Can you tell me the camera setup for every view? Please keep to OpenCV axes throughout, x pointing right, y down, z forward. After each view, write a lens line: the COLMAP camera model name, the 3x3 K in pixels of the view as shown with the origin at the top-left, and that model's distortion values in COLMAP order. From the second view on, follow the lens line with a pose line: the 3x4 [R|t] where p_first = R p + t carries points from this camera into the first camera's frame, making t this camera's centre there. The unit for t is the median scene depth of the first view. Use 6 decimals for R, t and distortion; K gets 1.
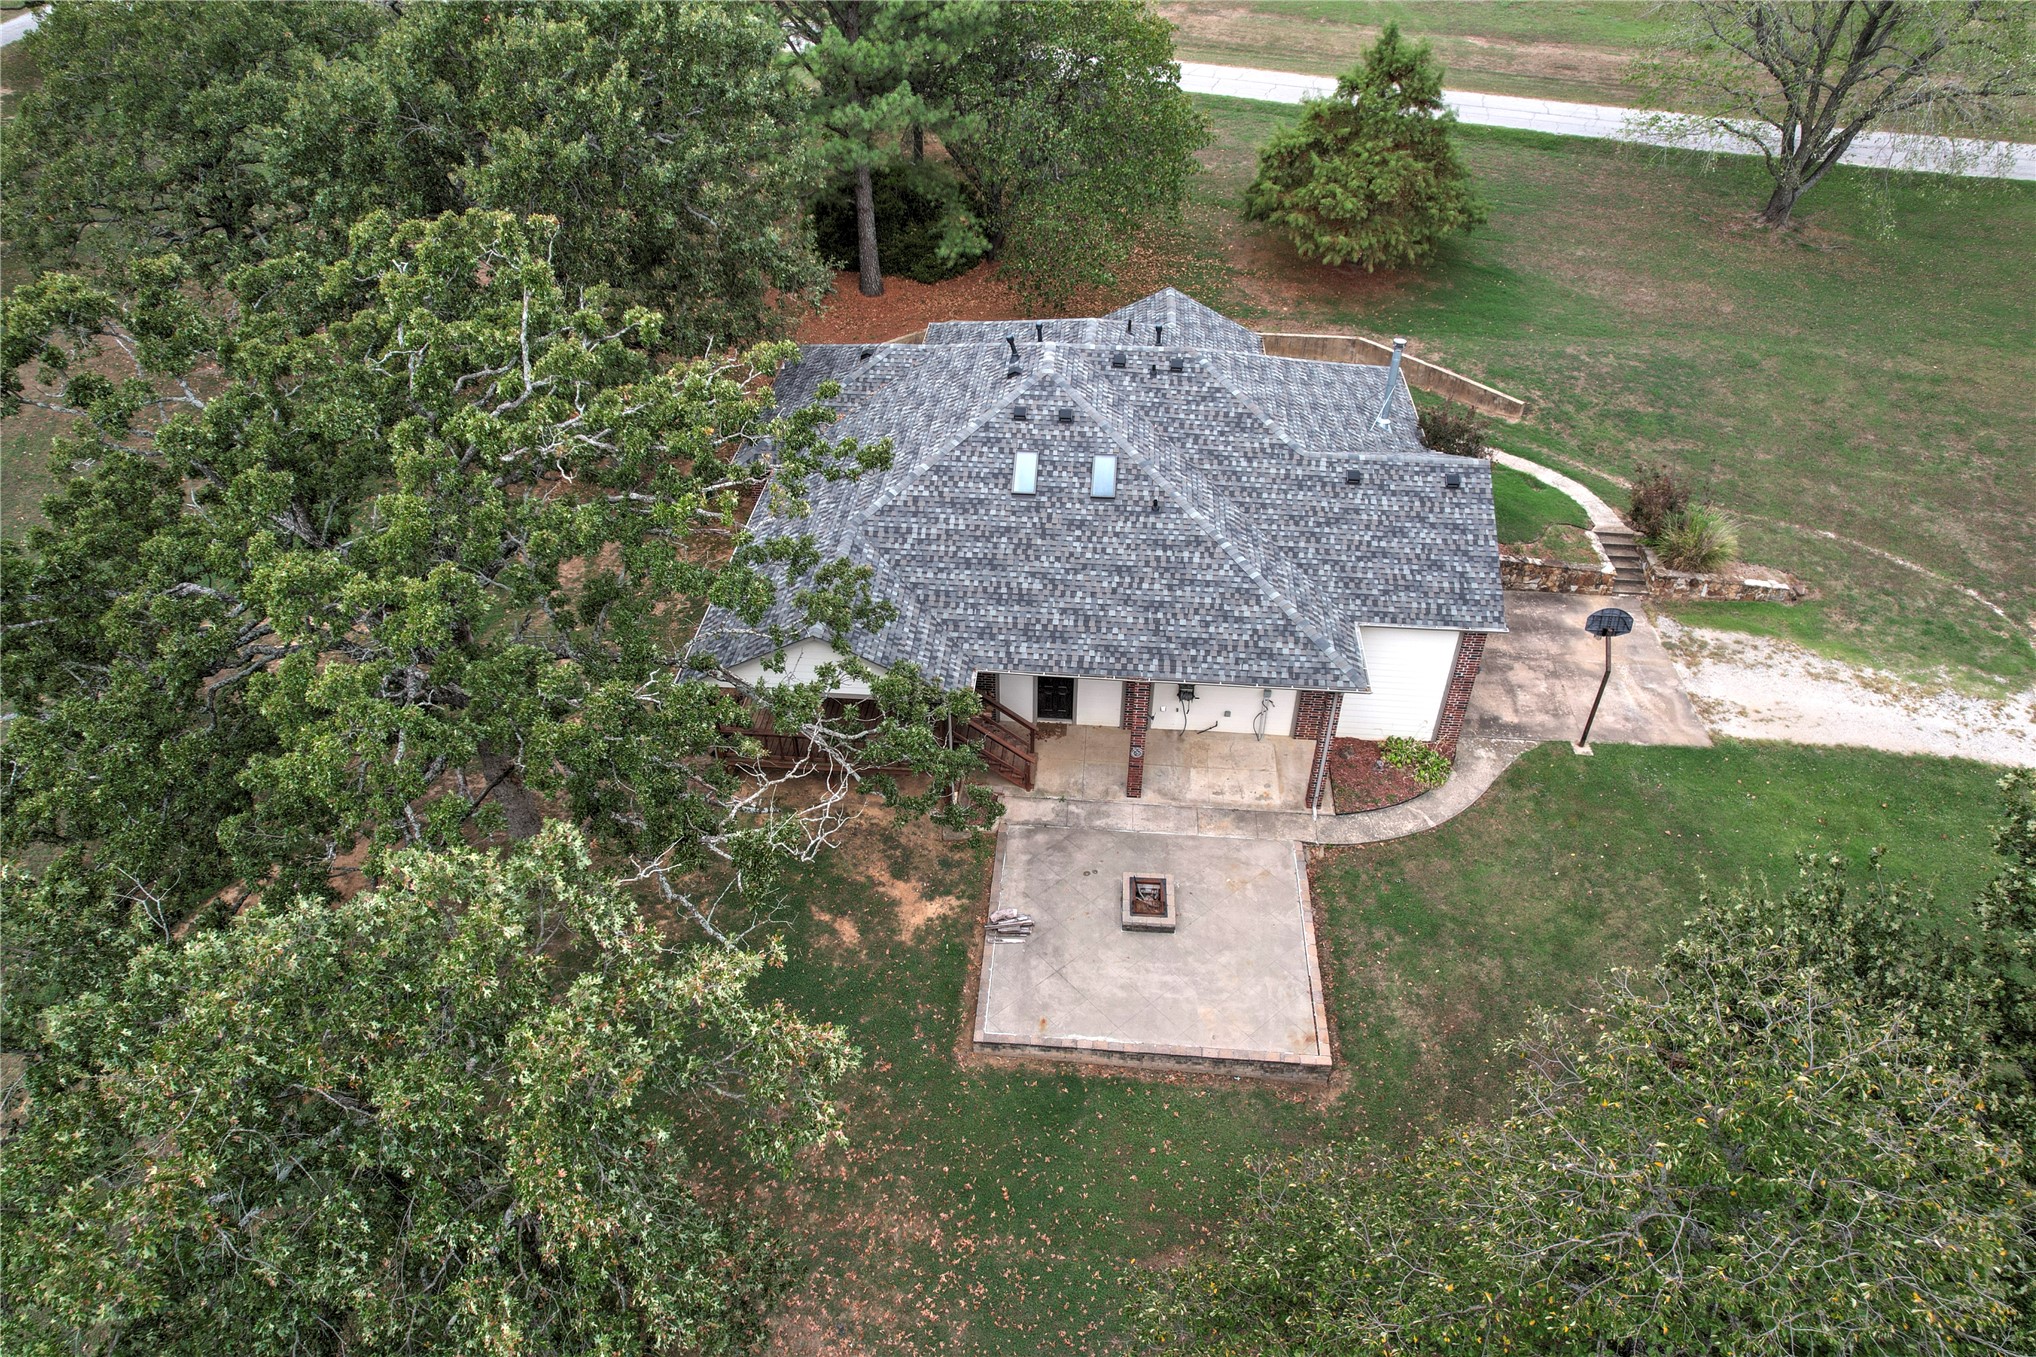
lens RADIAL K [[1296.2, 0, 1016.2], [0, 1296.2, 688.3], [0, 0, 1]] dist [-0.076666, 0.068345]
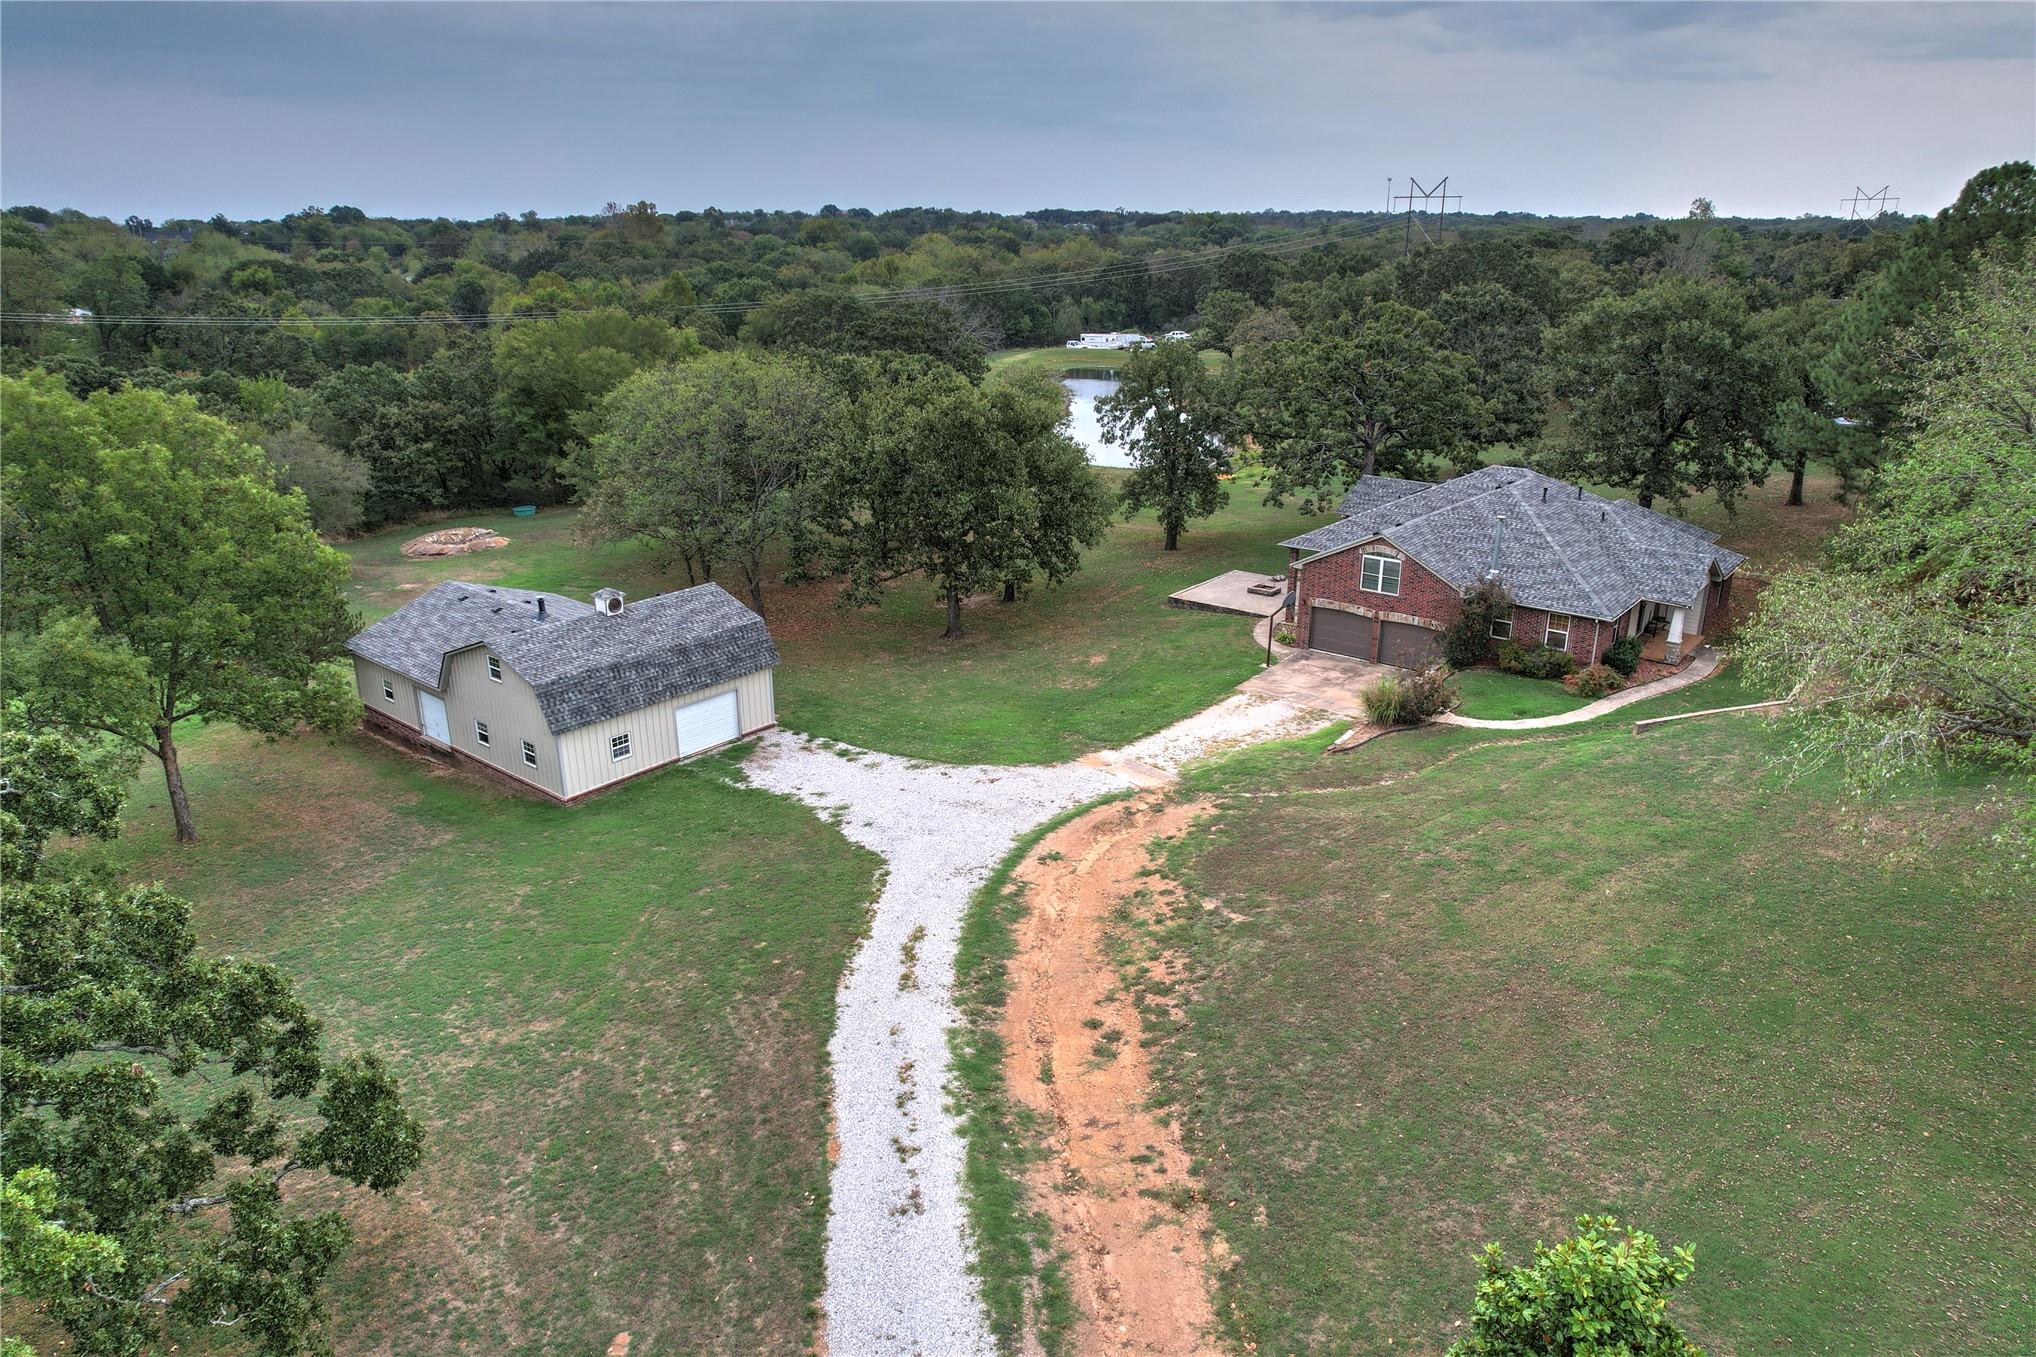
lens RADIAL K [[1296.2, 0, 1016.2], [0, 1296.2, 688.3], [0, 0, 1]] dist [-0.076666, 0.068345]
pose [[-0.564088, 0.278361, -0.777380, 1.960669], [-0.514418, 0.617964, 0.594554, -0.789196], [0.645894, 0.735279, -0.205393, 1.126618]]
